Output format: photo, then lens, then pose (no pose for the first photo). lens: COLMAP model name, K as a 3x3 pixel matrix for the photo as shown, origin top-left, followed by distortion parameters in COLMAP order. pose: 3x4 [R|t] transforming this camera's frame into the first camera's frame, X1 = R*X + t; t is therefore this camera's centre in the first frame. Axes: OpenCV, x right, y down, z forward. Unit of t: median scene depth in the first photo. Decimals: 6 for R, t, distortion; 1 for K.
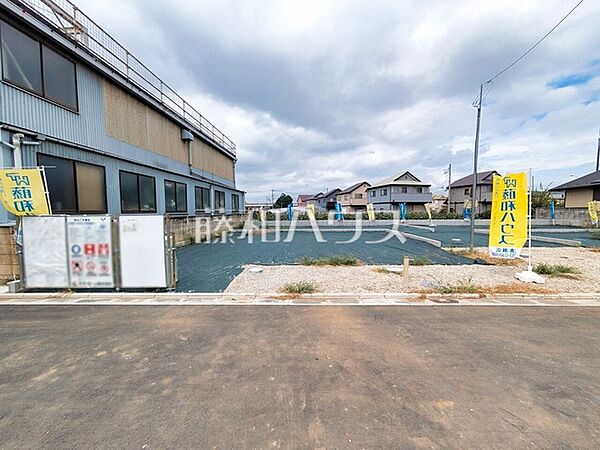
lens RADIAL K [[238.4, 0, 304.7], [0, 238.4, 221.6], [0, 0, 1]] dist [0.002671, 0.000178]
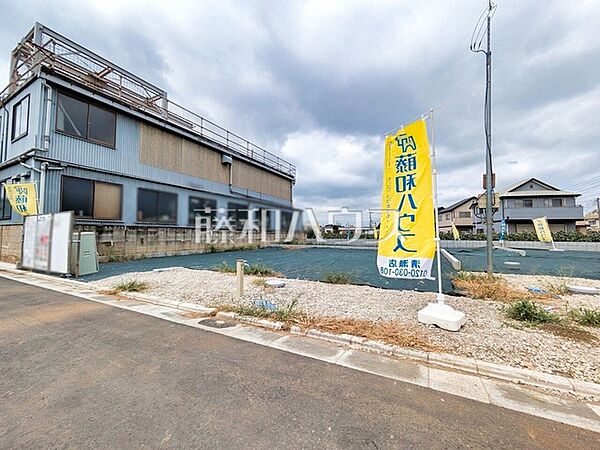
lens RADIAL K [[238.7, 0, 303.2], [0, 238.7, 226.3], [0, 0, 1]] dist [0.005240, 0.000020]
pose [[0.899431, -0.004824, -0.437037, 0.350309], [-0.030257, 0.996853, -0.073273, 0.034099], [0.436015, 0.079127, 0.896454, 0.157047]]
